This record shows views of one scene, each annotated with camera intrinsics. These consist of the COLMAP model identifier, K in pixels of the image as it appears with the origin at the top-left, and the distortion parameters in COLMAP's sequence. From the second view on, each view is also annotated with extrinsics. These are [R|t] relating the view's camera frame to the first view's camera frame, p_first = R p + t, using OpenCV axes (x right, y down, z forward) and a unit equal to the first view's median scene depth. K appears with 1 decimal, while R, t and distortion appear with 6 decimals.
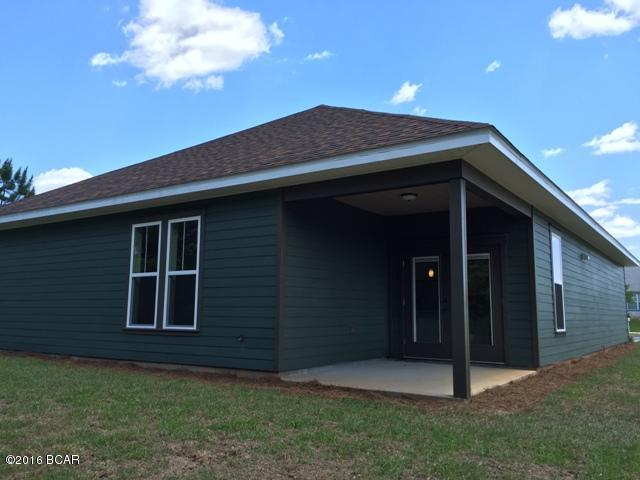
lens RADIAL K [[547.6, 0, 321.5], [0, 547.6, 239.0], [0, 0, 1]] dist [0.055949, -0.000930]
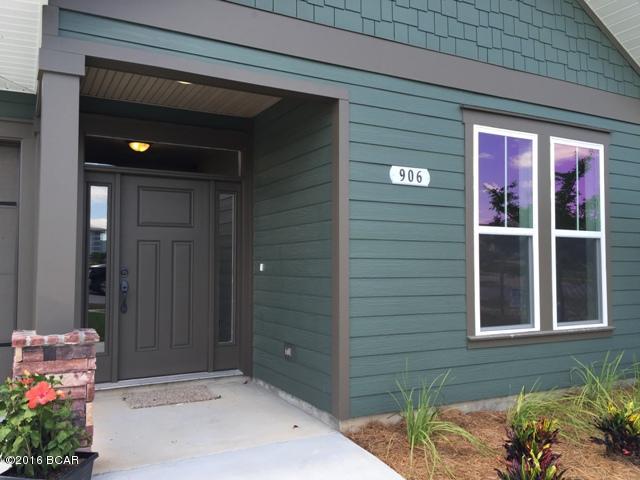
lens RADIAL K [[547.6, 0, 317.5], [0, 547.6, 239.4], [0, 0, 1]] dist [0.055949, -0.000930]
pose [[0.456473, 0.028028, 0.889296, -0.894972], [-0.122392, 0.991980, 0.031559, 0.080833], [-0.881279, -0.123248, 0.456243, 0.953311]]
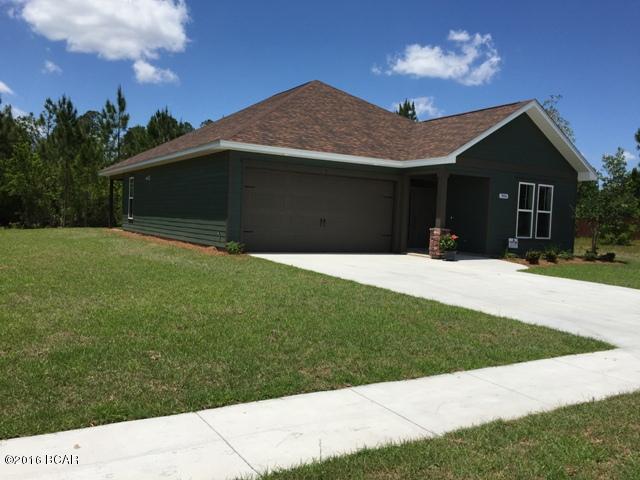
lens RADIAL K [[585.6, 0, 320.6], [0, 585.6, 243.2], [0, 0, 1]] dist [0.004337, 0.000000]
pose [[0.399197, -0.033283, 0.916261, -2.551450], [-0.167592, 0.979856, 0.108609, 0.076394], [-0.901418, -0.196915, 0.385578, 0.866406]]
